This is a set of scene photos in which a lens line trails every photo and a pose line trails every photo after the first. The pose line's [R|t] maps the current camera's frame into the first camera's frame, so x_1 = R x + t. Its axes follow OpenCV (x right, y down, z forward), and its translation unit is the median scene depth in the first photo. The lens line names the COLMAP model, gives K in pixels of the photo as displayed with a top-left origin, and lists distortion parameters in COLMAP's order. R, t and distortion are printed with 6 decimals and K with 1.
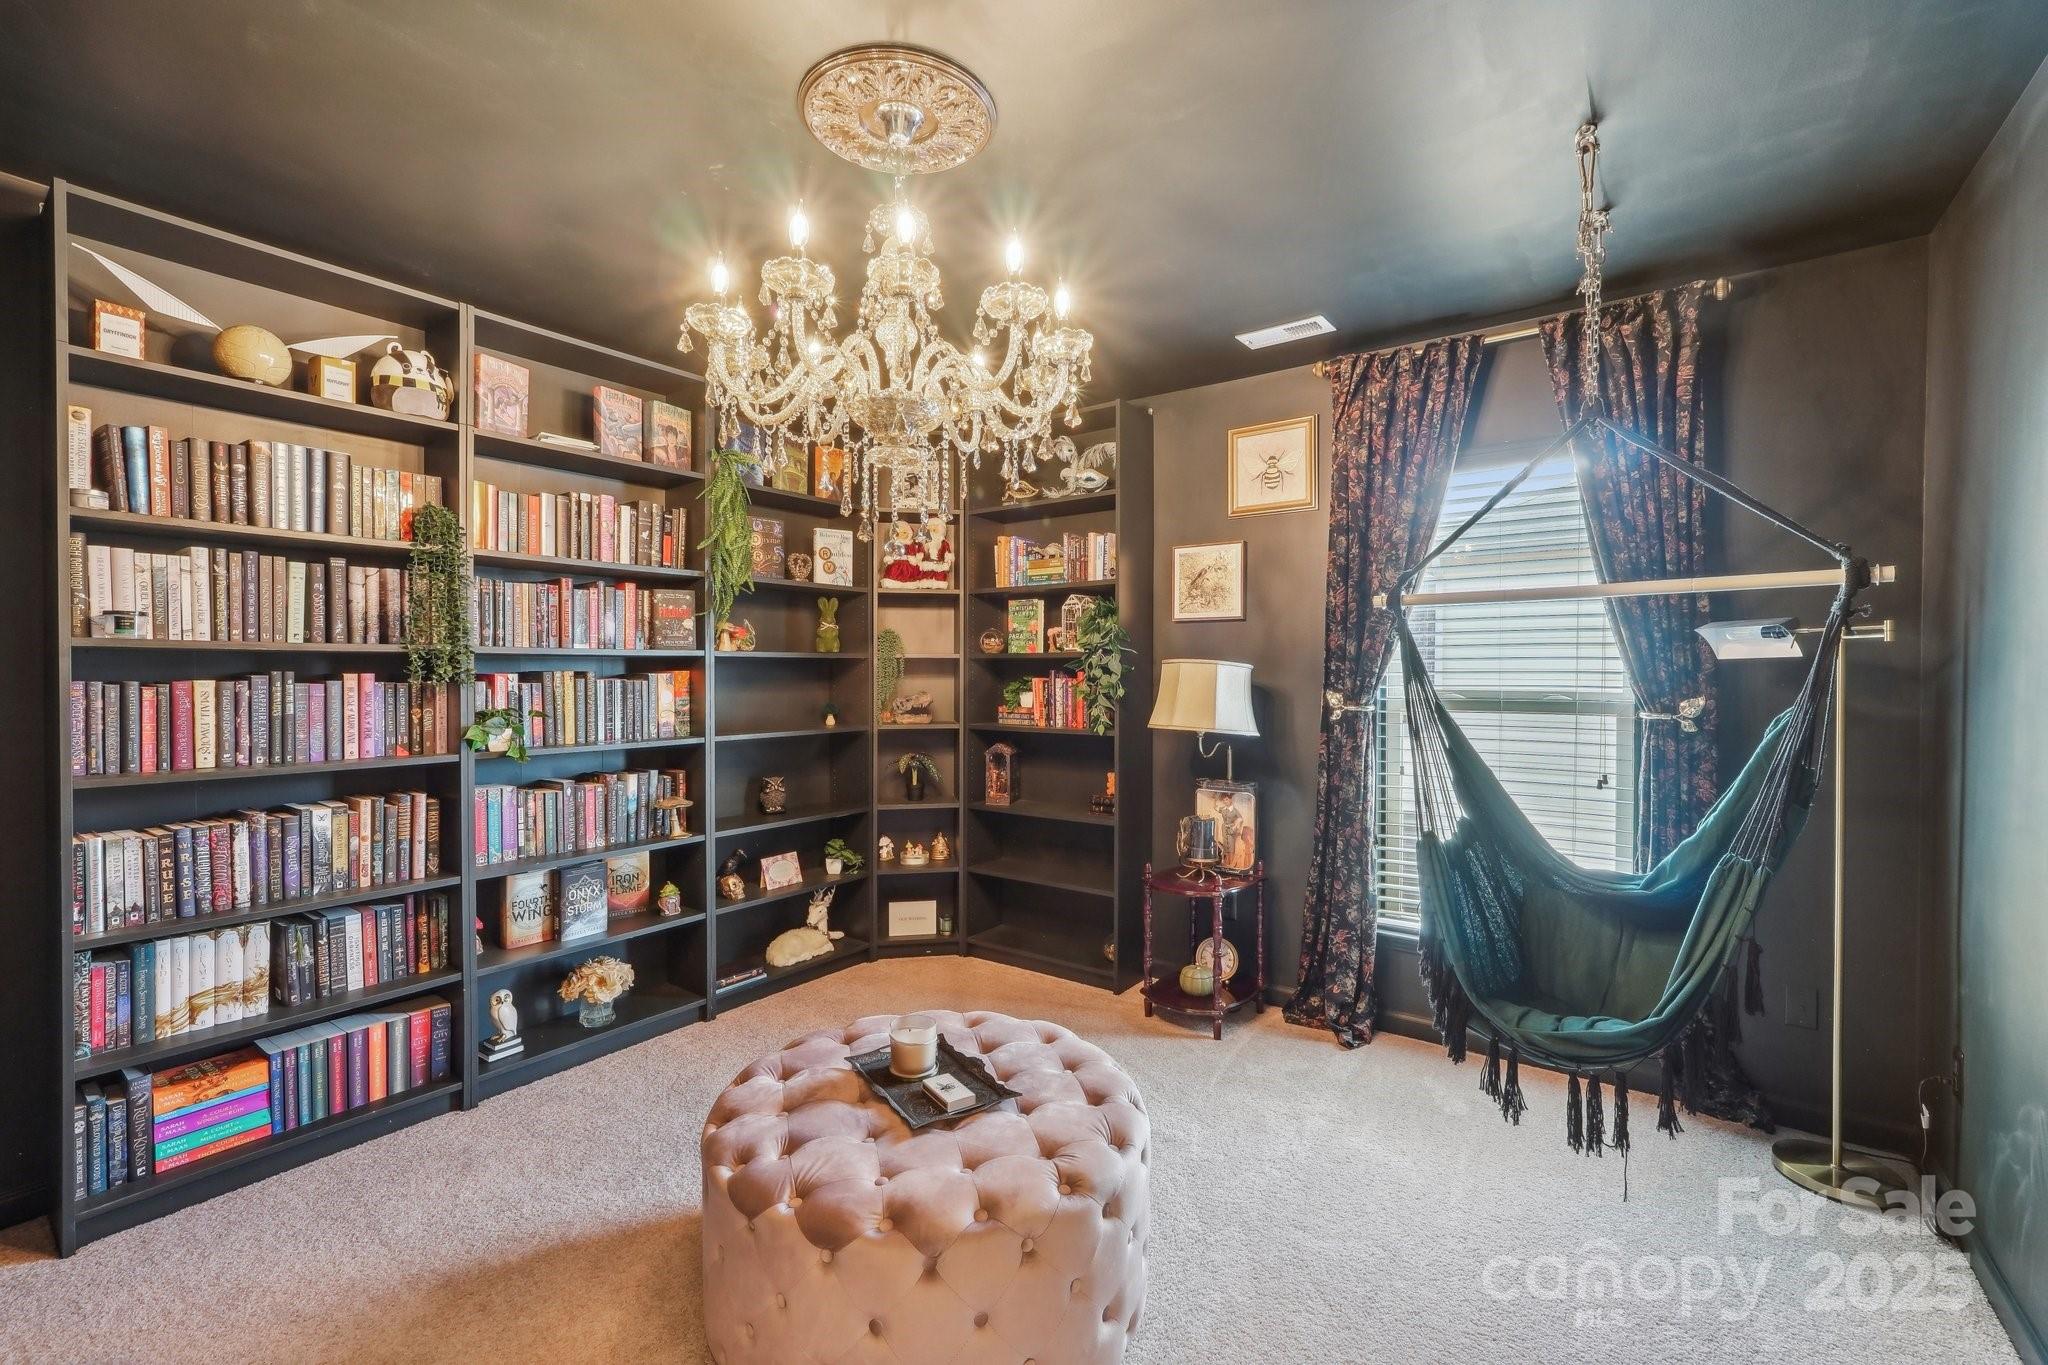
lens RADIAL K [[864.8, 0, 1022.3], [0, 864.8, 685.2], [0, 0, 1]] dist [-0.016763, 0.007306]
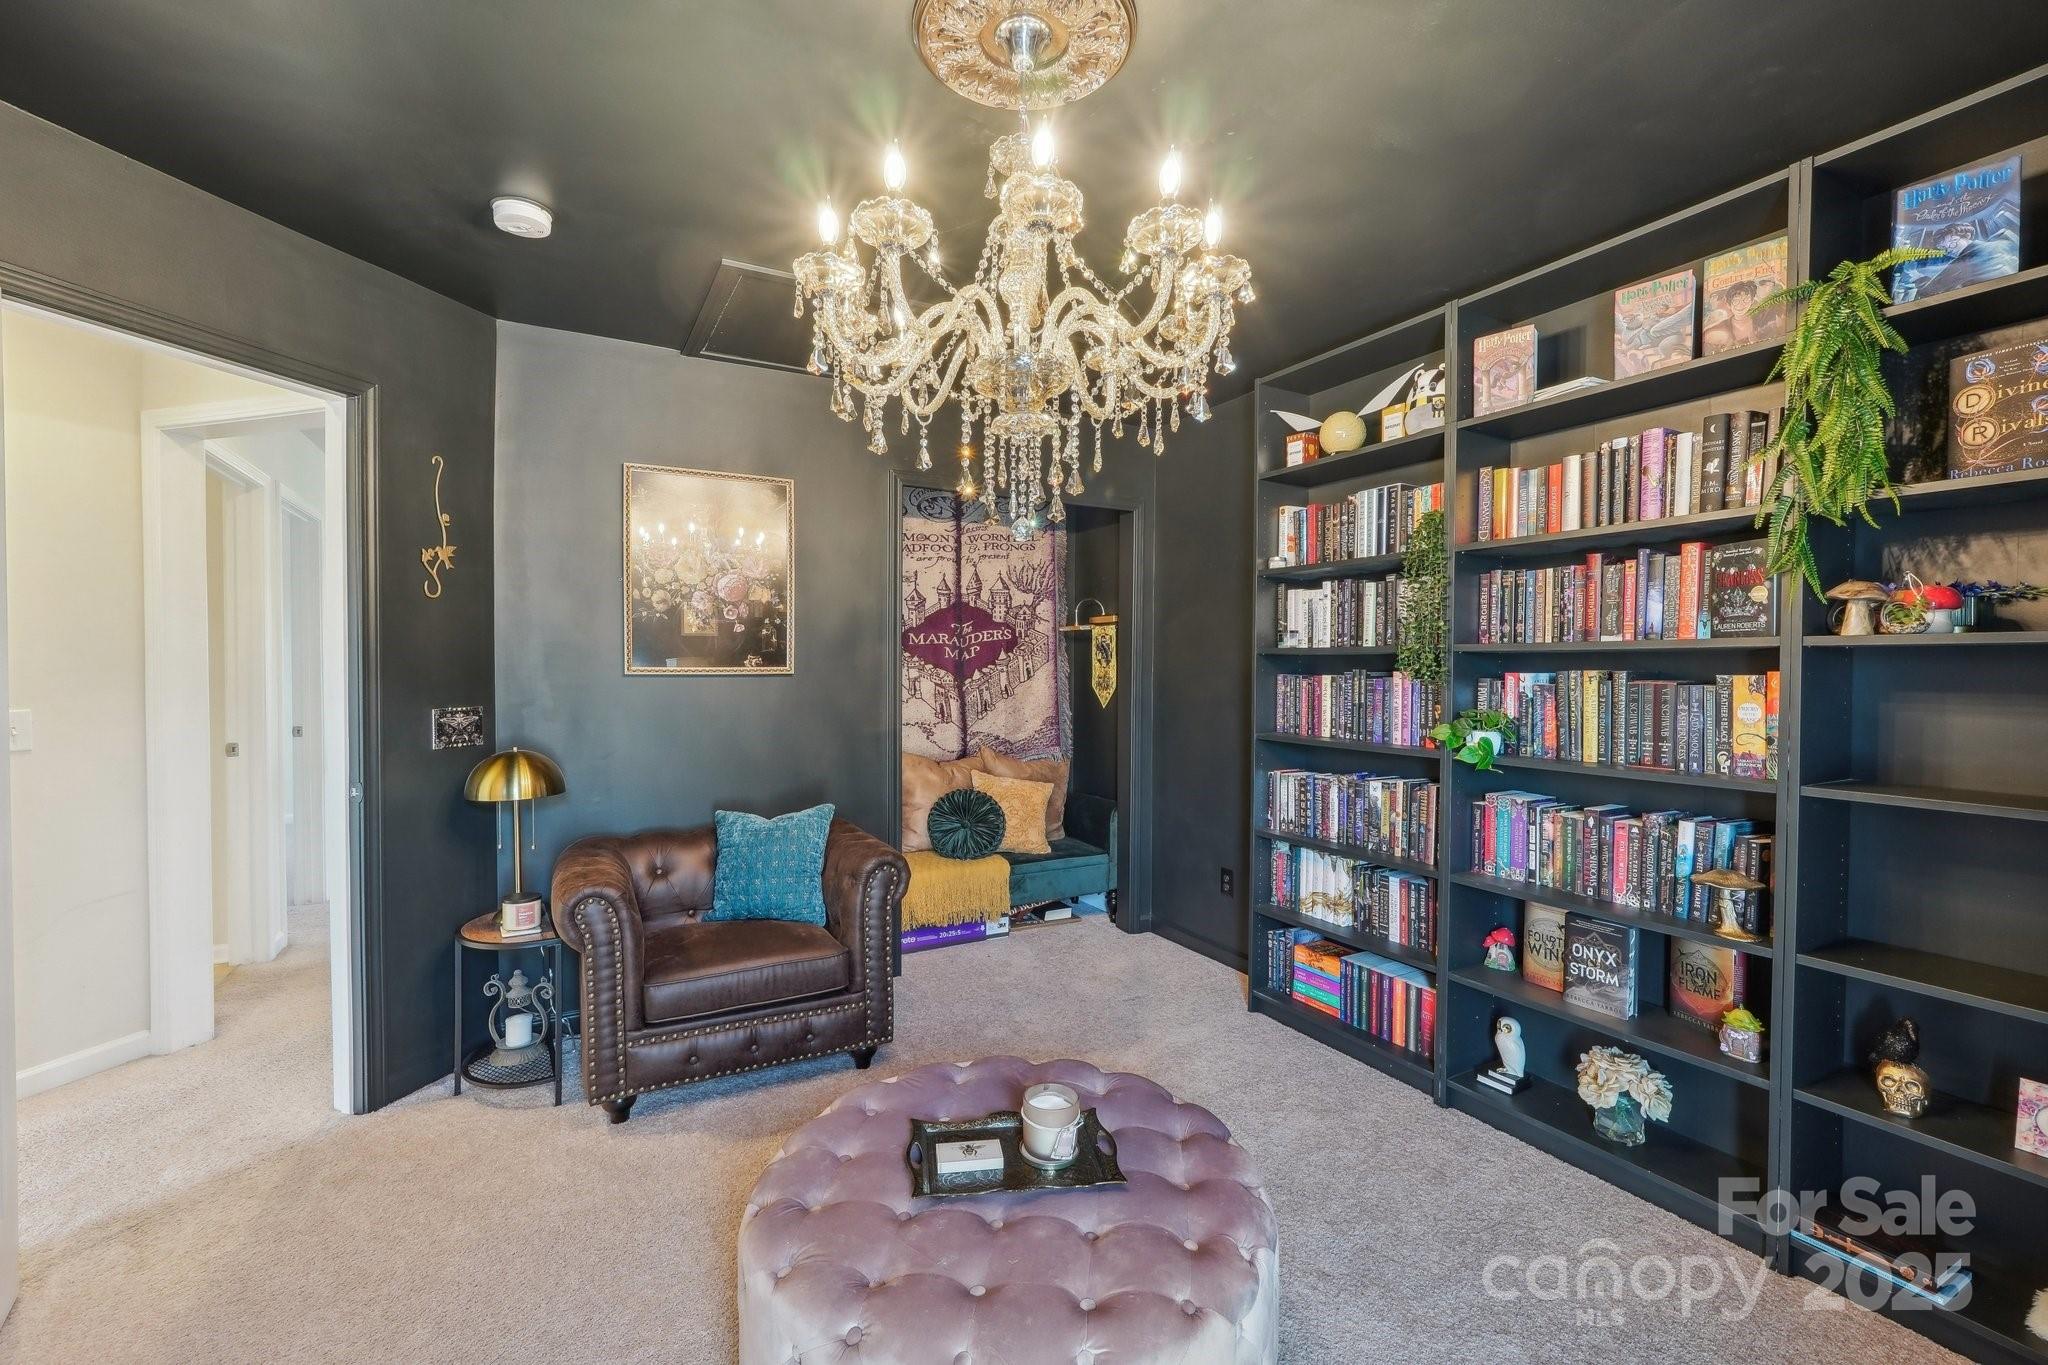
lens RADIAL K [[864.8, 0, 1021.6], [0, 864.8, 672.4], [0, 0, 1]] dist [-0.016763, 0.007306]
pose [[-0.415330, 0.007434, -0.909640, 0.442152], [-0.020005, 0.999650, 0.017304, -0.018926], [0.909451, 0.025384, -0.415036, 0.909043]]
